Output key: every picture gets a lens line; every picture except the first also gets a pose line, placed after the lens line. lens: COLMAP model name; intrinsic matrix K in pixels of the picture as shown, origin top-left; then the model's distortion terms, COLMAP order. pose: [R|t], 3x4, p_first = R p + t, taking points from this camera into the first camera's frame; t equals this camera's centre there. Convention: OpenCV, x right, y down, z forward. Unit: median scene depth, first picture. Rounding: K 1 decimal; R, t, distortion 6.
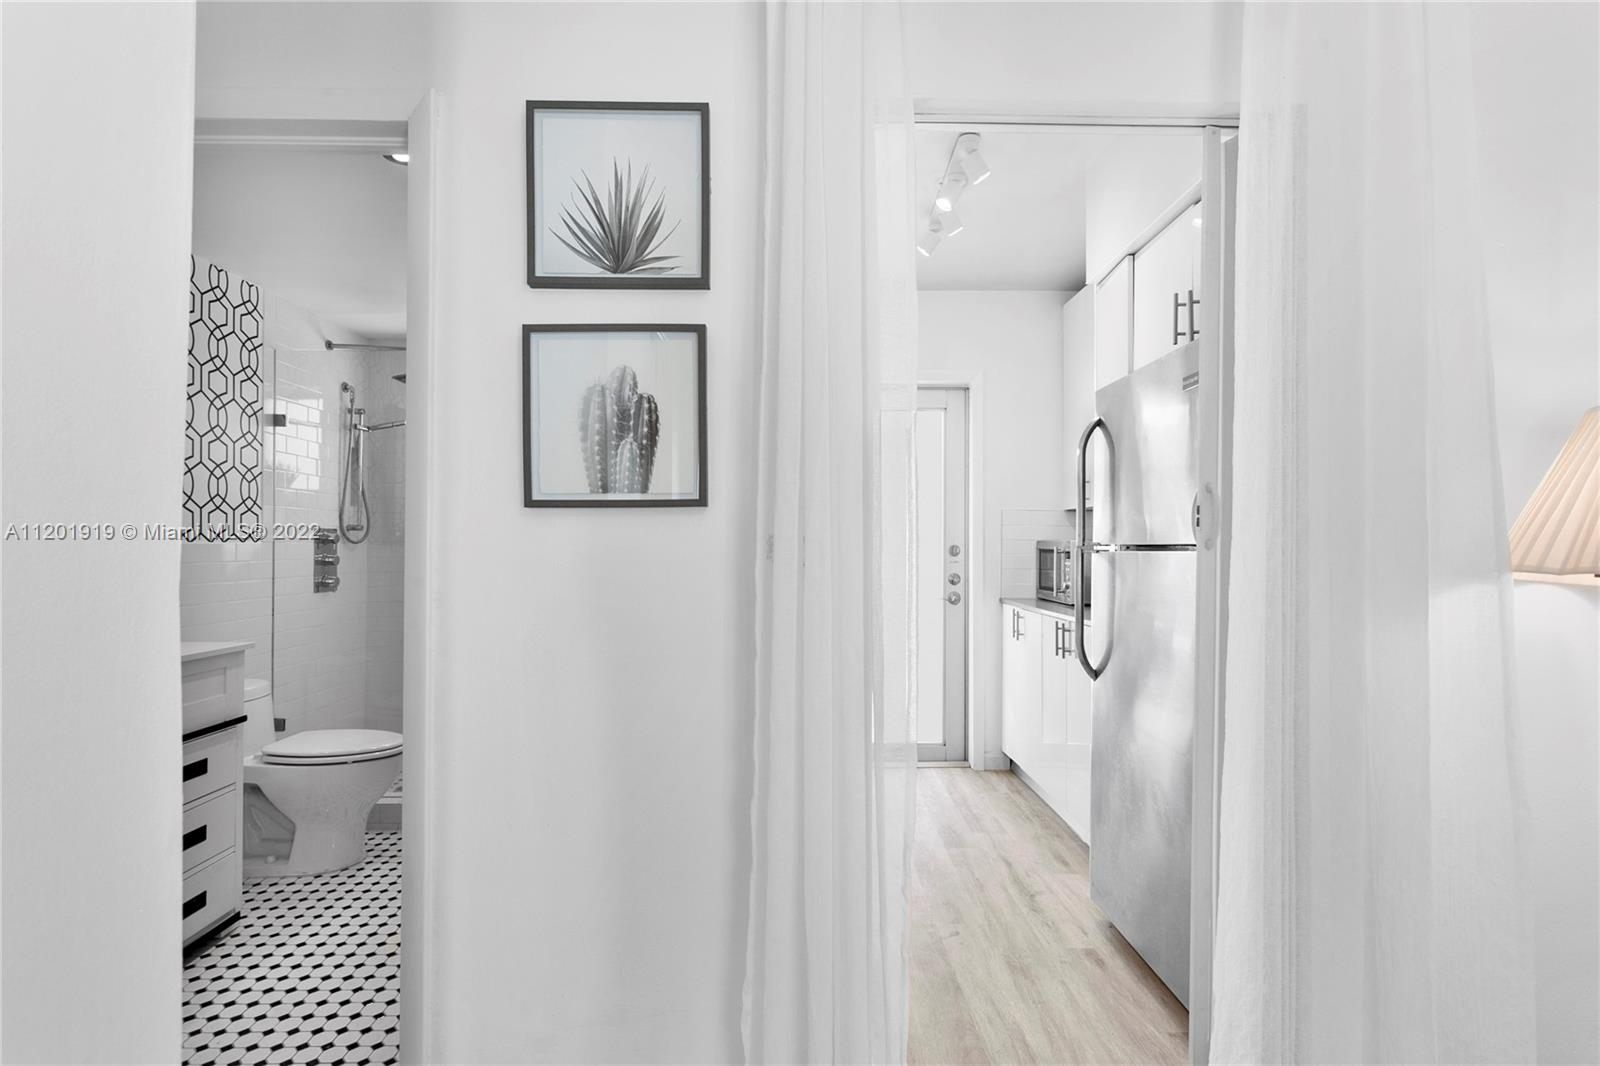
lens RADIAL K [[779.6, 0, 798.8], [0, 779.6, 541.8], [0, 0, 1]] dist [0.004279, 0.000411]
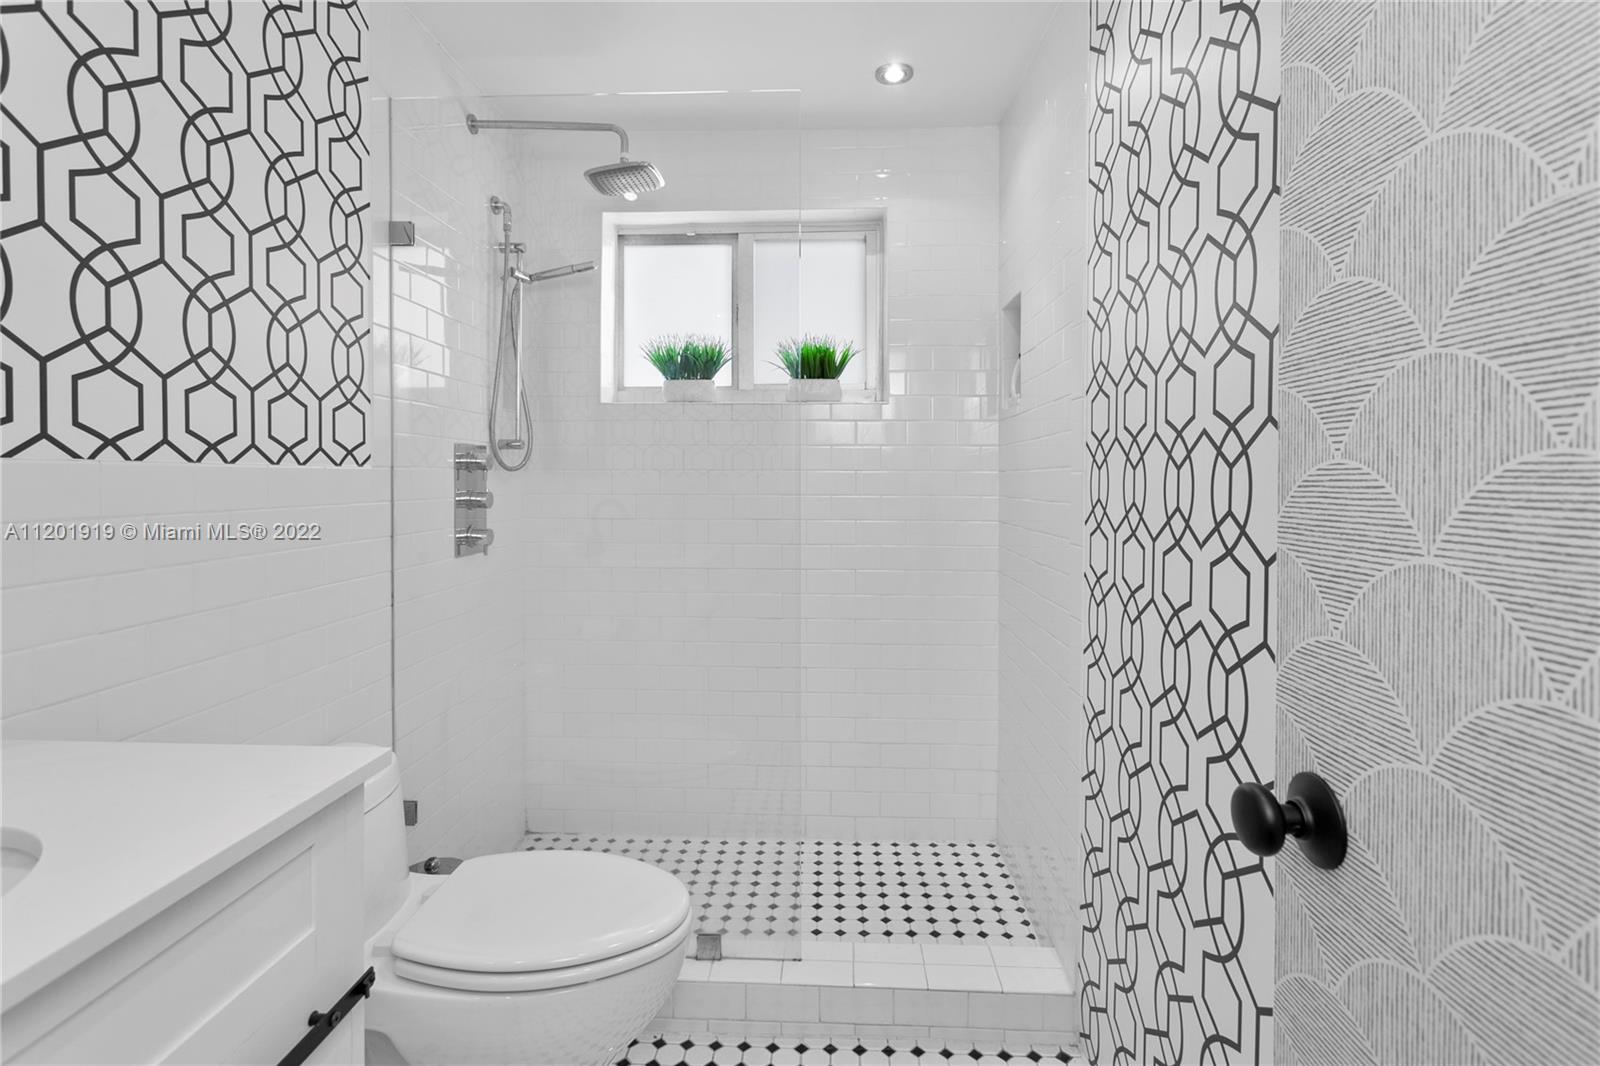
lens RADIAL K [[768.5, 0, 802.1], [0, 768.5, 489.3], [0, 0, 1]] dist [0.001353, -0.000164]
pose [[0.998323, -0.000966, -0.057880, -0.381447], [0.002085, 0.999812, 0.019267, 0.006502], [0.057851, -0.019355, 0.998138, 0.519272]]
